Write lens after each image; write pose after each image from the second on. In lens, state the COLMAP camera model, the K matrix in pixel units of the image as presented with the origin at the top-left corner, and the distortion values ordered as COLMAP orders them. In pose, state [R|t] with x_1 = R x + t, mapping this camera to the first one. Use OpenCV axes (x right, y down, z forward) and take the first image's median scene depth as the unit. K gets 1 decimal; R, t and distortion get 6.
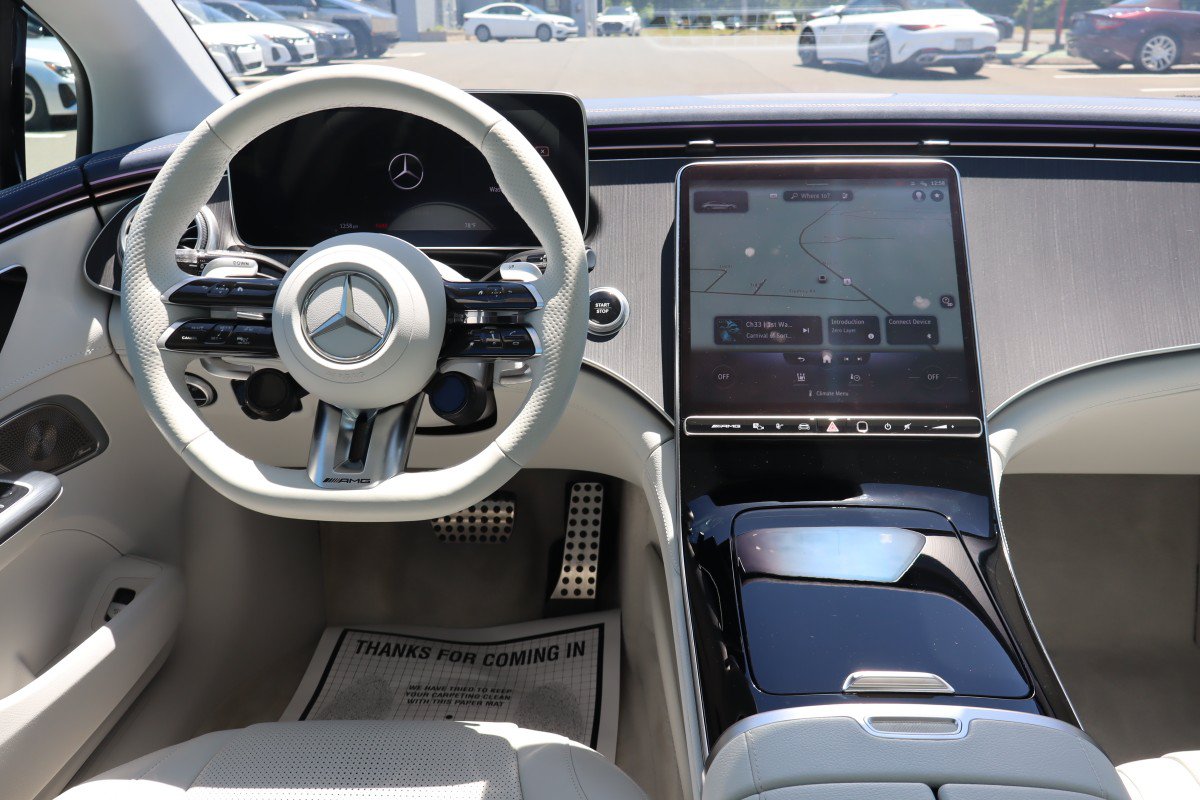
lens RADIAL K [[995.8, 0, 600.0], [0, 995.8, 400.0], [0, 0, 1]] dist [0.001791, -0.014441]
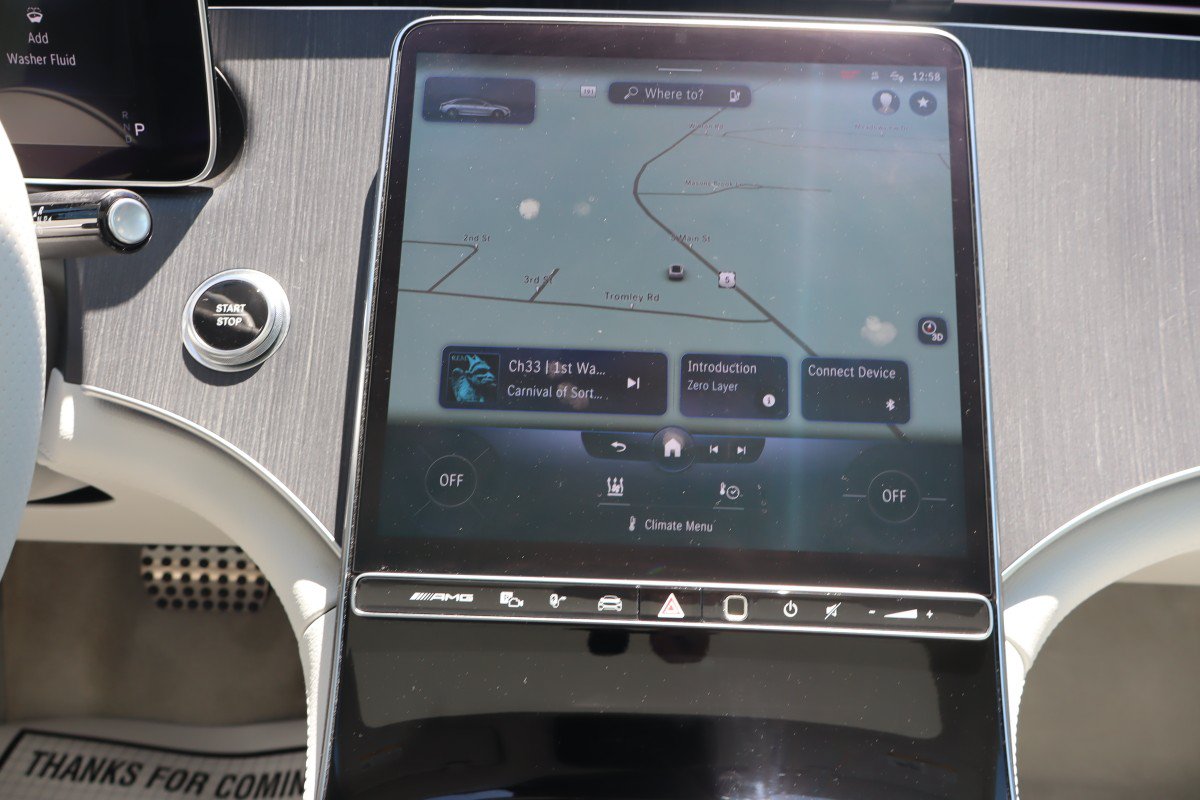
lens RADIAL K [[995.8, 0, 600.0], [0, 995.8, 400.0], [0, 0, 1]] dist [0.001791, -0.014441]
pose [[0.999058, 0.025848, 0.034844, 0.174000], [-0.028709, 0.996030, 0.084259, -0.100819], [-0.032528, -0.085180, 0.995834, 0.527311]]
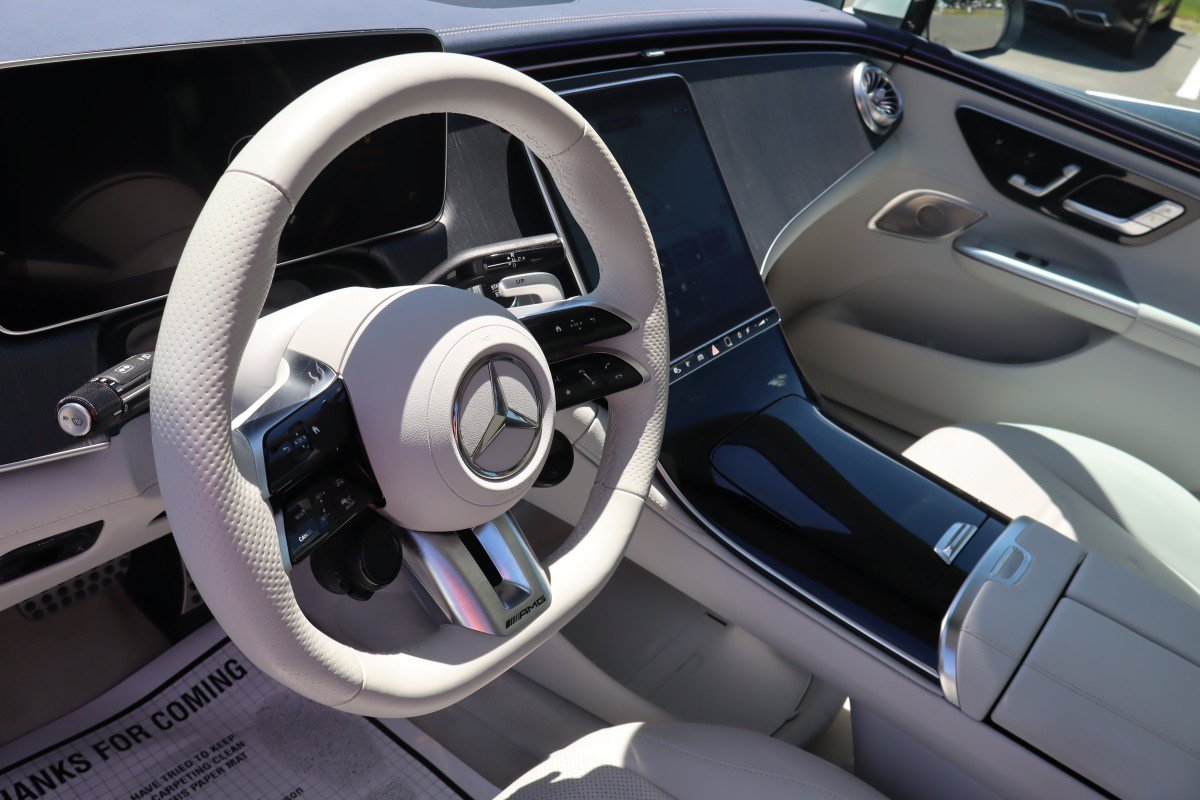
lens RADIAL K [[995.8, 0, 600.0], [0, 995.8, 400.0], [0, 0, 1]] dist [0.001791, -0.014441]
pose [[0.569223, -0.334868, 0.750899, -0.648413], [0.139011, 0.939348, 0.313531, -0.269148], [-0.810347, -0.074086, 0.581248, 0.440659]]
